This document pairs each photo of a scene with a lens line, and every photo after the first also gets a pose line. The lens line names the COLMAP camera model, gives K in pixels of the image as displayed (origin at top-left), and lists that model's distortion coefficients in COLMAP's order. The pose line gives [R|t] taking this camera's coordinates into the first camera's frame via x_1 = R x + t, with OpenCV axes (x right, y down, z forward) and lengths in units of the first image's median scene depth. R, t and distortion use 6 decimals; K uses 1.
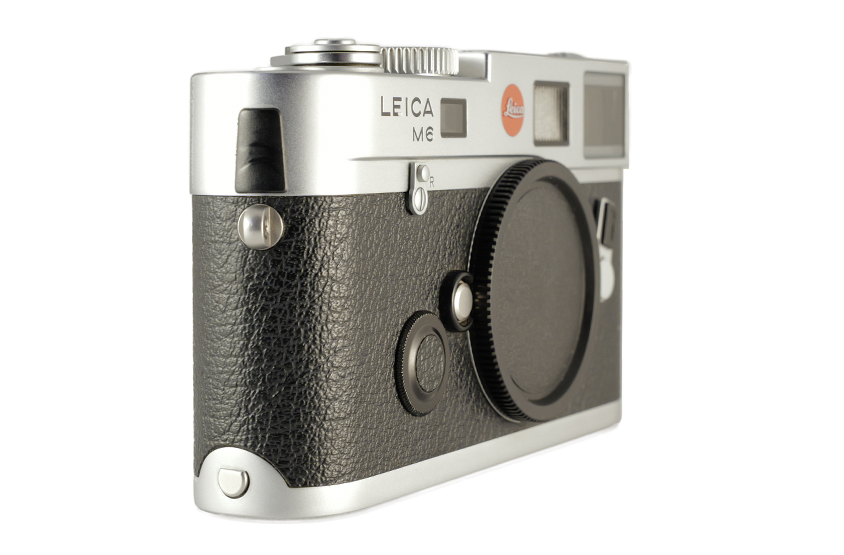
lens RADIAL K [[2004.9, 0, 422.0], [0, 2004.9, 277.5], [0, 0, 1]] dist [-0.042628, -0.142709]
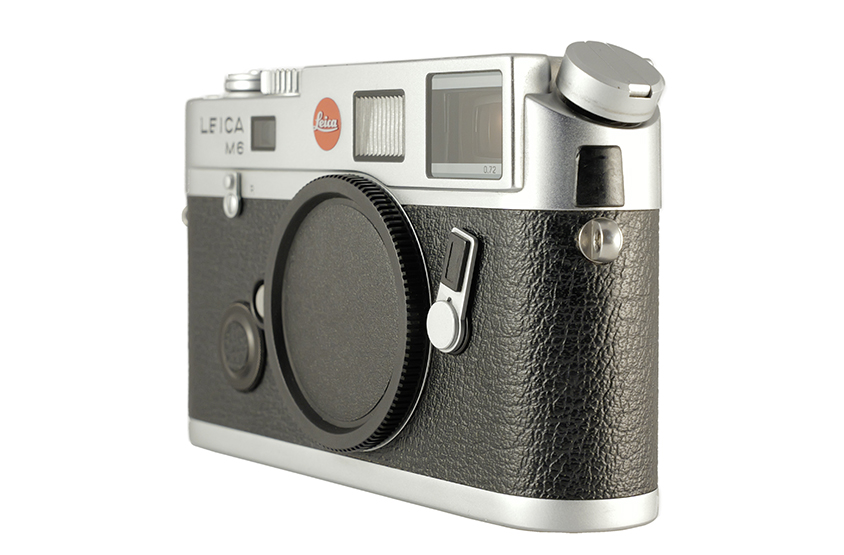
lens RADIAL K [[2004.9, 0, 422.0], [0, 2004.9, 277.5], [0, 0, 1]] dist [-0.042628, -0.142709]
pose [[-0.461968, 0.057509, -0.885030, 0.967798], [-0.064560, 0.993068, 0.098228, -0.116517], [0.884544, 0.102516, -0.455052, 1.610211]]
